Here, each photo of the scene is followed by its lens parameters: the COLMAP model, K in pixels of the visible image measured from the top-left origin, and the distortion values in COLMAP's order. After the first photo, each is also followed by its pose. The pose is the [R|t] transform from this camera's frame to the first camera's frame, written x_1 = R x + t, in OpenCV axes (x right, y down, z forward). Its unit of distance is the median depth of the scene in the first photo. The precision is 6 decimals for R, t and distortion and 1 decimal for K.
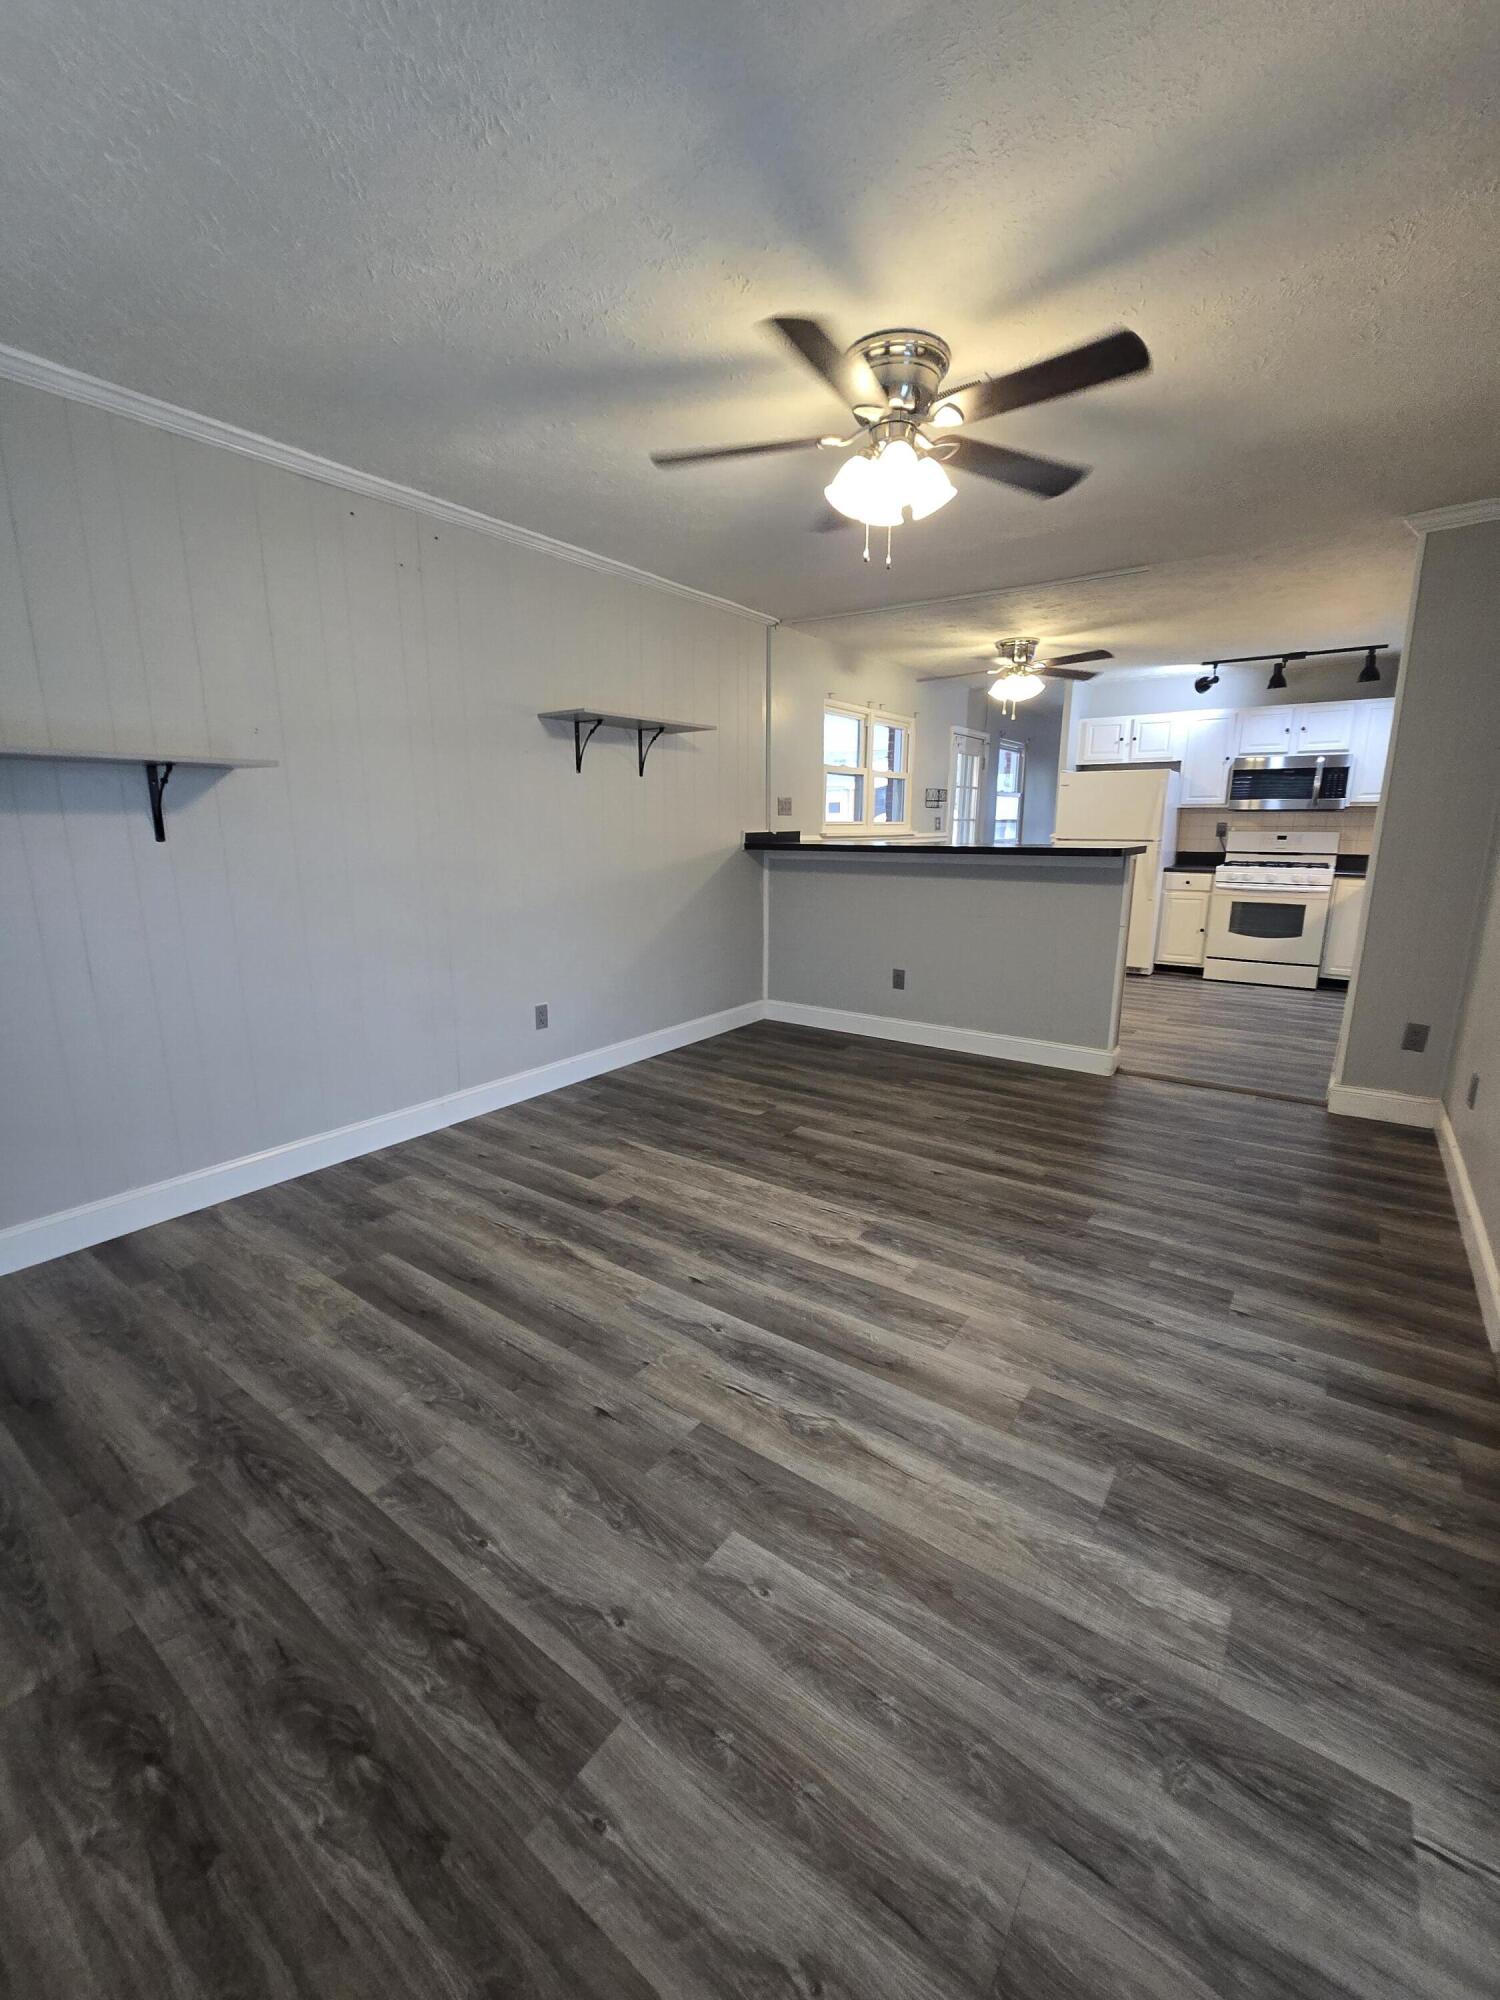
lens RADIAL K [[819.7, 0, 723.1], [0, 819.7, 1000.2], [0, 0, 1]] dist [-0.009185, 0.003149]
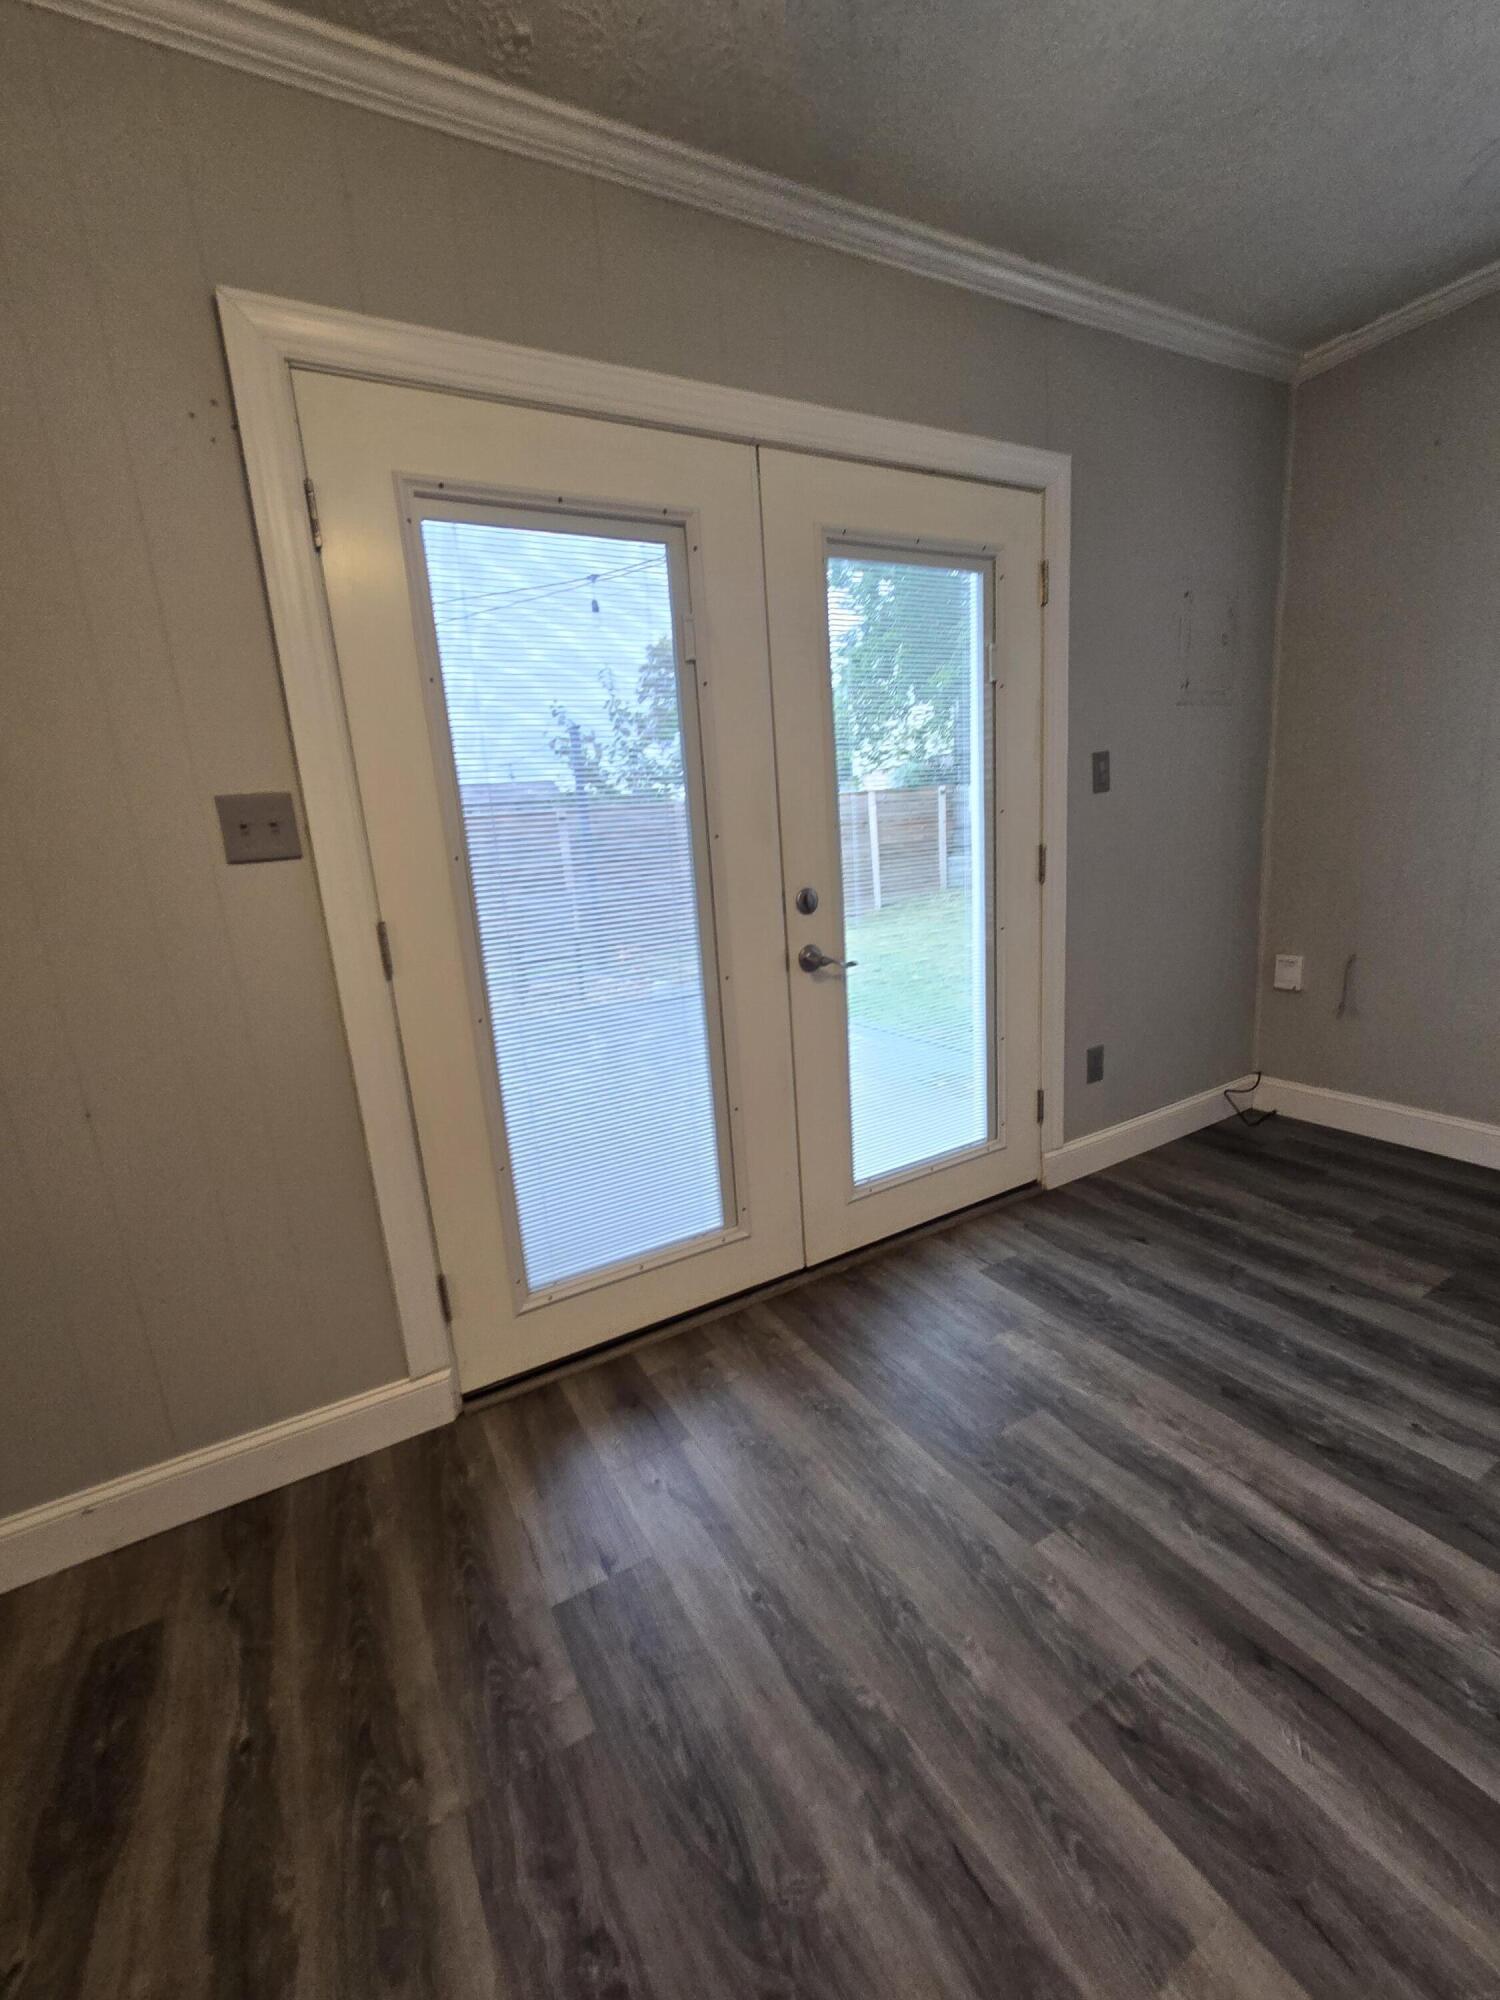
lens RADIAL K [[819.7, 0, 718.0], [0, 819.7, 1016.8], [0, 0, 1]] dist [-0.009185, 0.003149]
pose [[-0.906857, -0.023049, 0.420807, 0.258078], [0.164926, 0.899459, 0.404688, -0.219572], [-0.387827, 0.436397, -0.811879, 1.139049]]
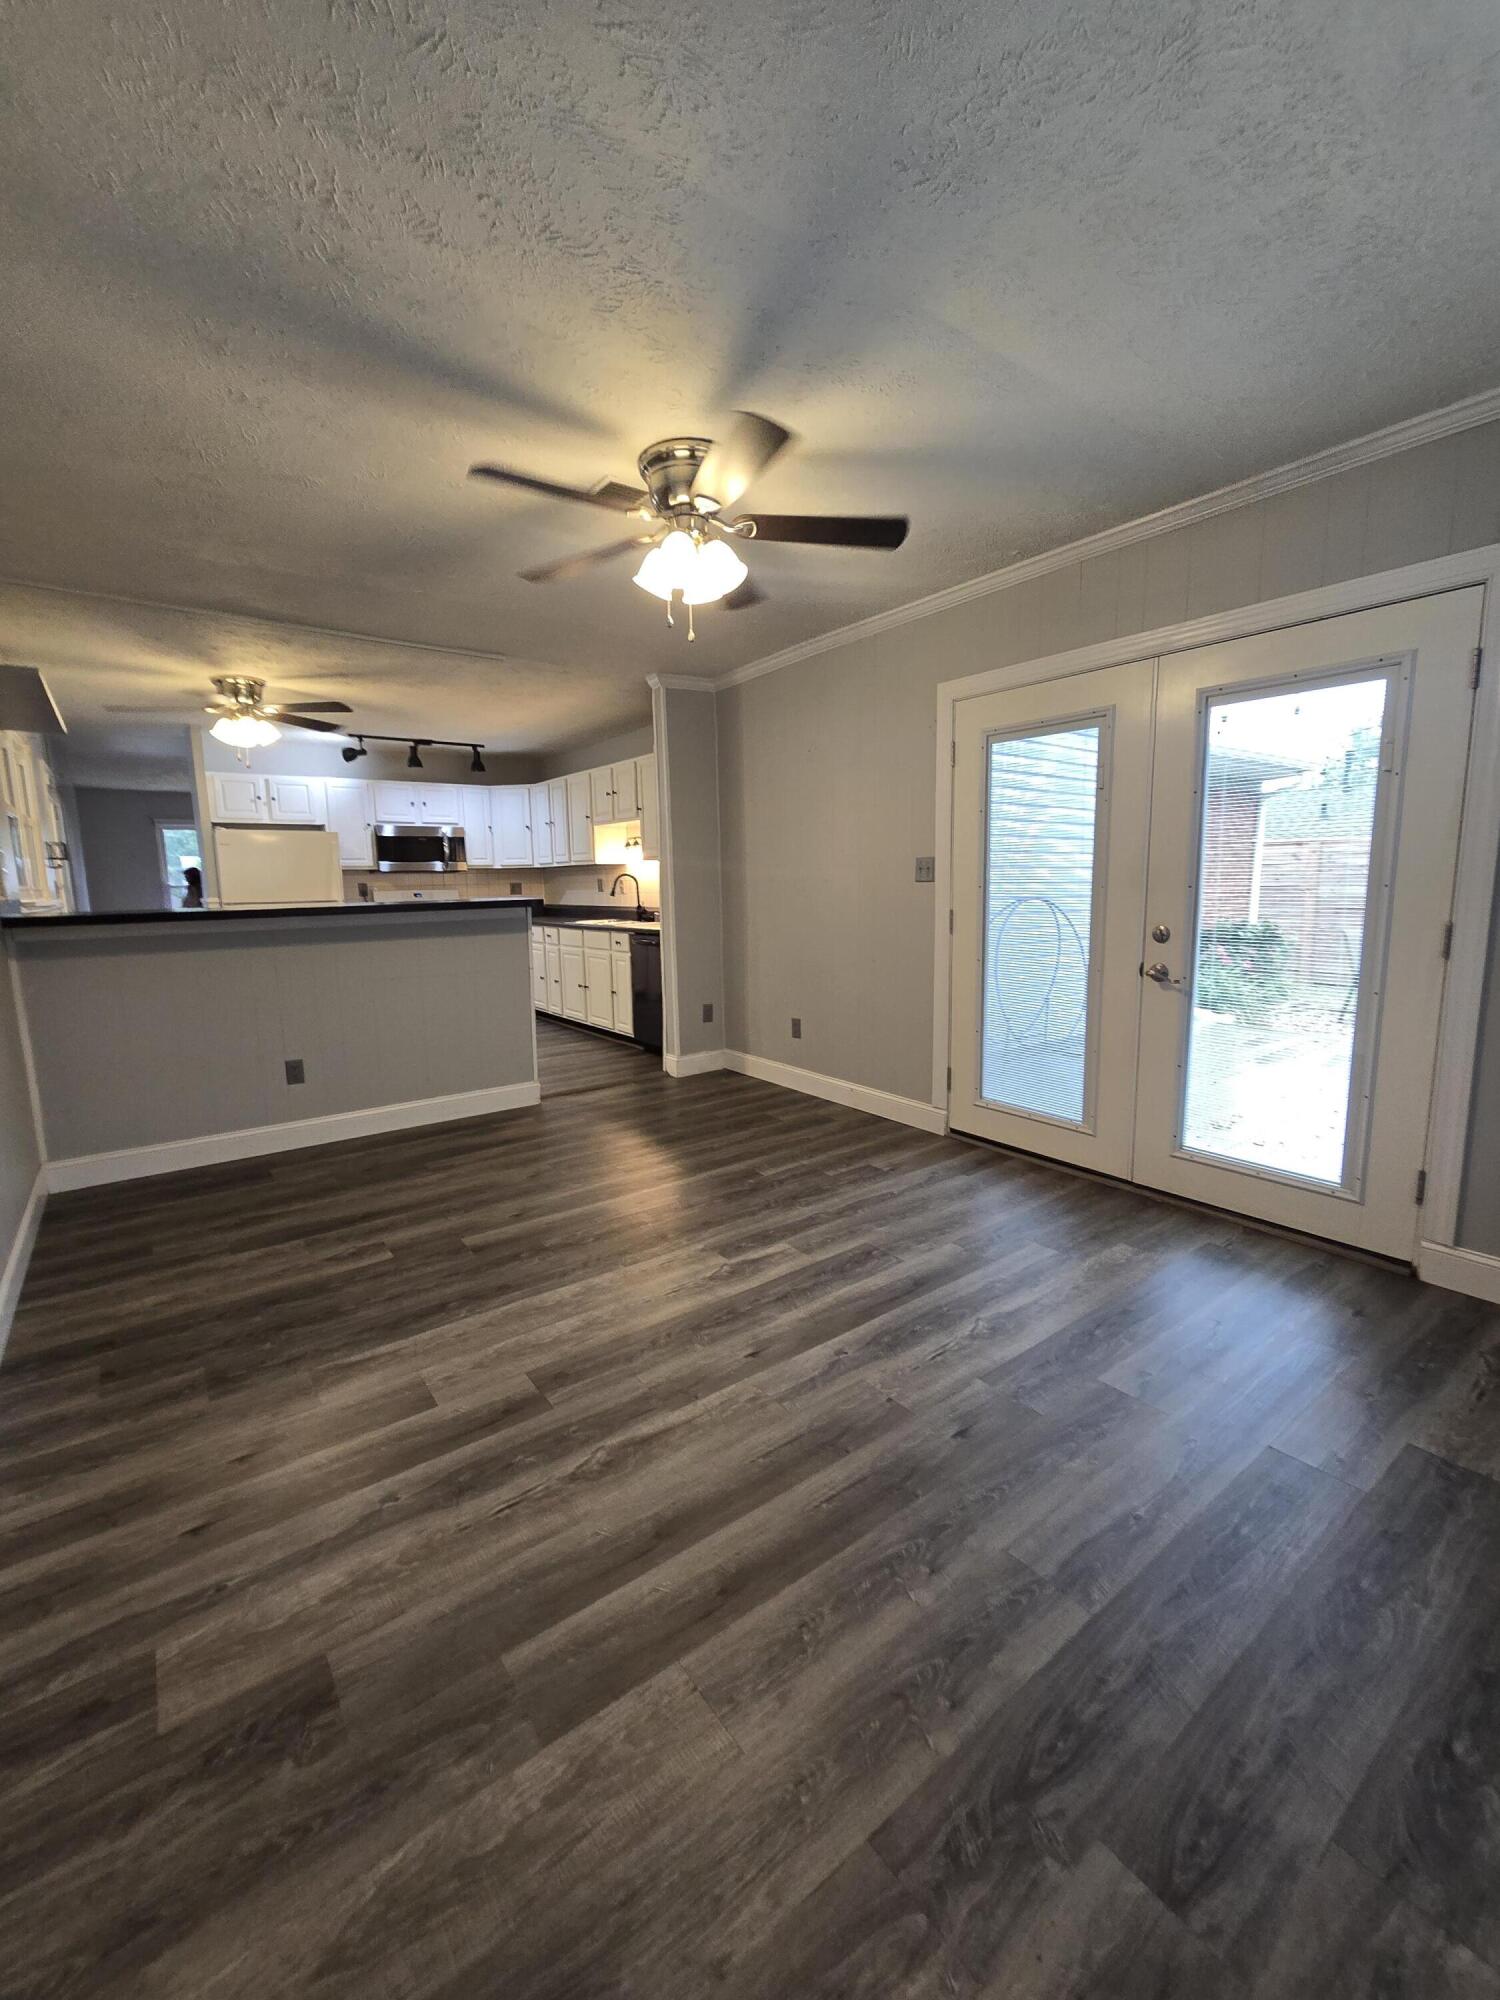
lens RADIAL K [[819.7, 0, 754.6], [0, 819.7, 1003.7], [0, 0, 1]] dist [-0.009185, 0.003149]
pose [[0.284854, -0.149002, 0.946920, -0.811668], [0.221324, 0.971377, 0.086271, -0.118439], [-0.932670, 0.185002, 0.309678, 0.604905]]
